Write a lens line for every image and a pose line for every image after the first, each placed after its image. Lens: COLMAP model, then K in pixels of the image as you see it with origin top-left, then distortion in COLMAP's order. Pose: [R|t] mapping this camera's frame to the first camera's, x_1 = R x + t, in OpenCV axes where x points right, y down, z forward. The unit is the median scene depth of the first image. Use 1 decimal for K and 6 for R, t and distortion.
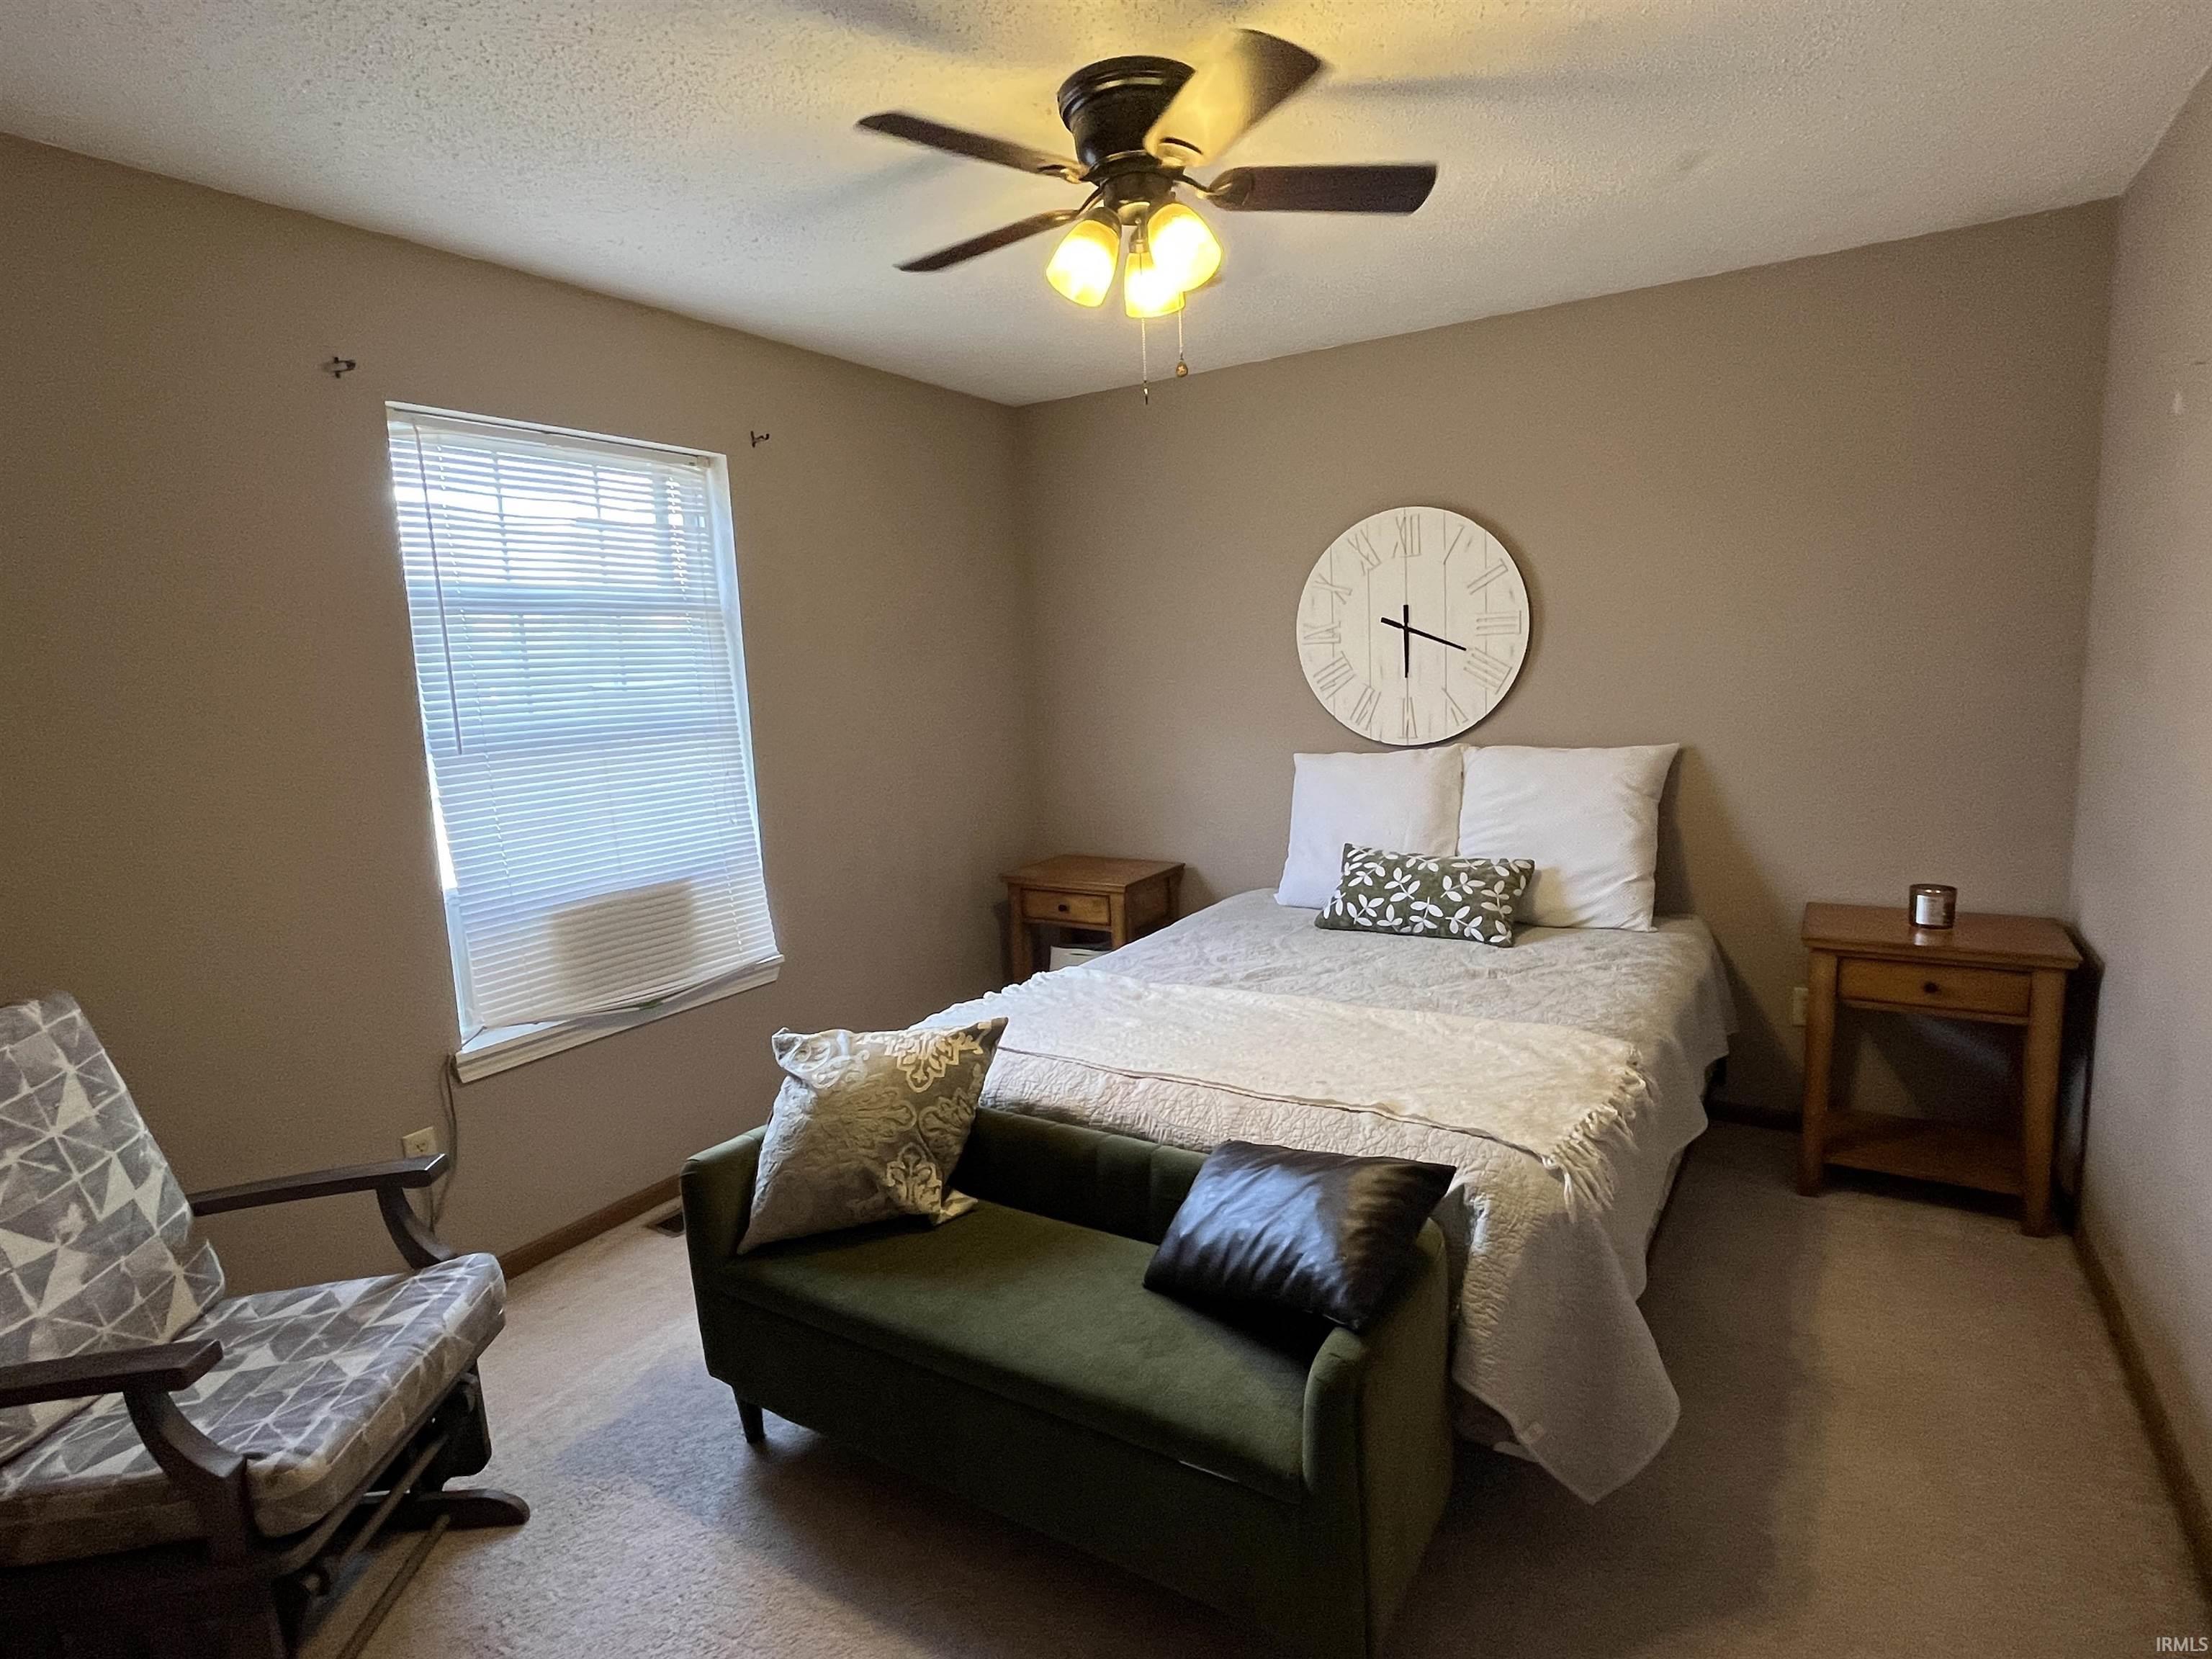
lens RADIAL K [[1180.1, 0, 1100.6], [0, 1180.1, 821.0], [0, 0, 1]] dist [-0.002128, -0.000432]
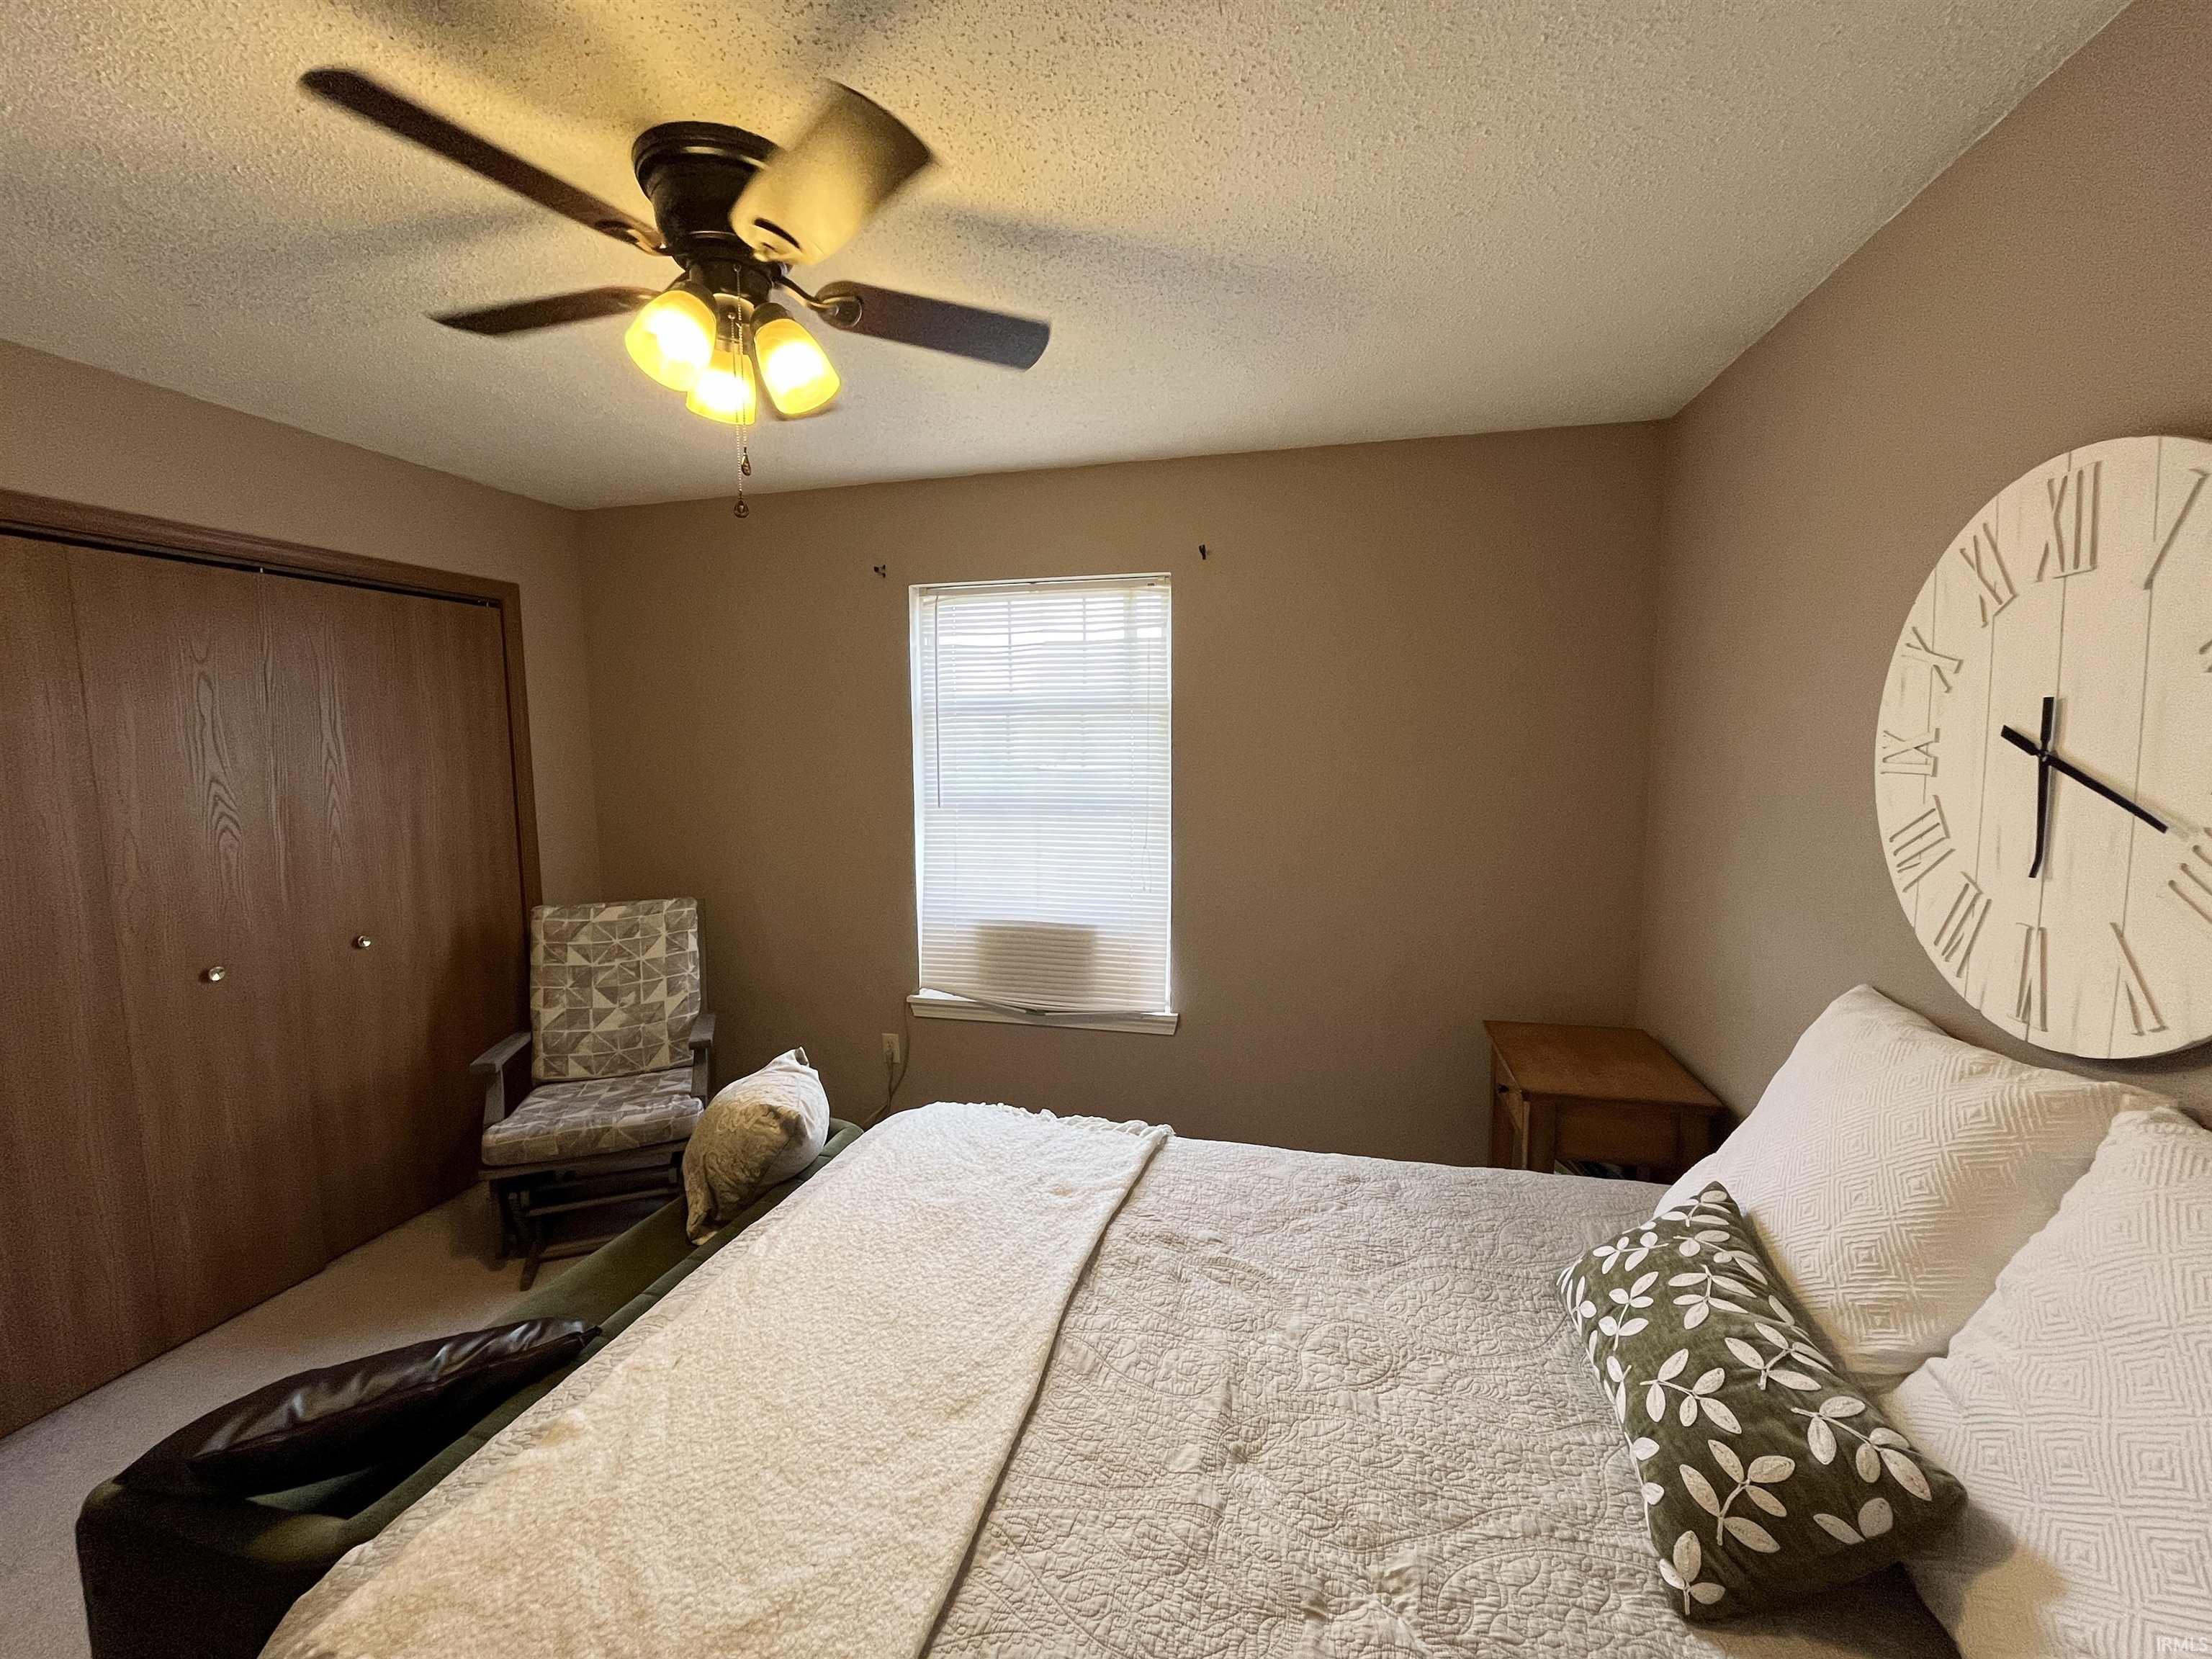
lens RADIAL K [[886.4, 0, 1107.6], [0, 886.4, 838.8], [0, 0, 1]] dist [-0.002554, -0.000910]
pose [[0.308677, 0.144705, -0.940095, 0.579549], [-0.136847, 0.984833, 0.106658, -0.161521], [0.941271, 0.095727, 0.323798, 0.792057]]
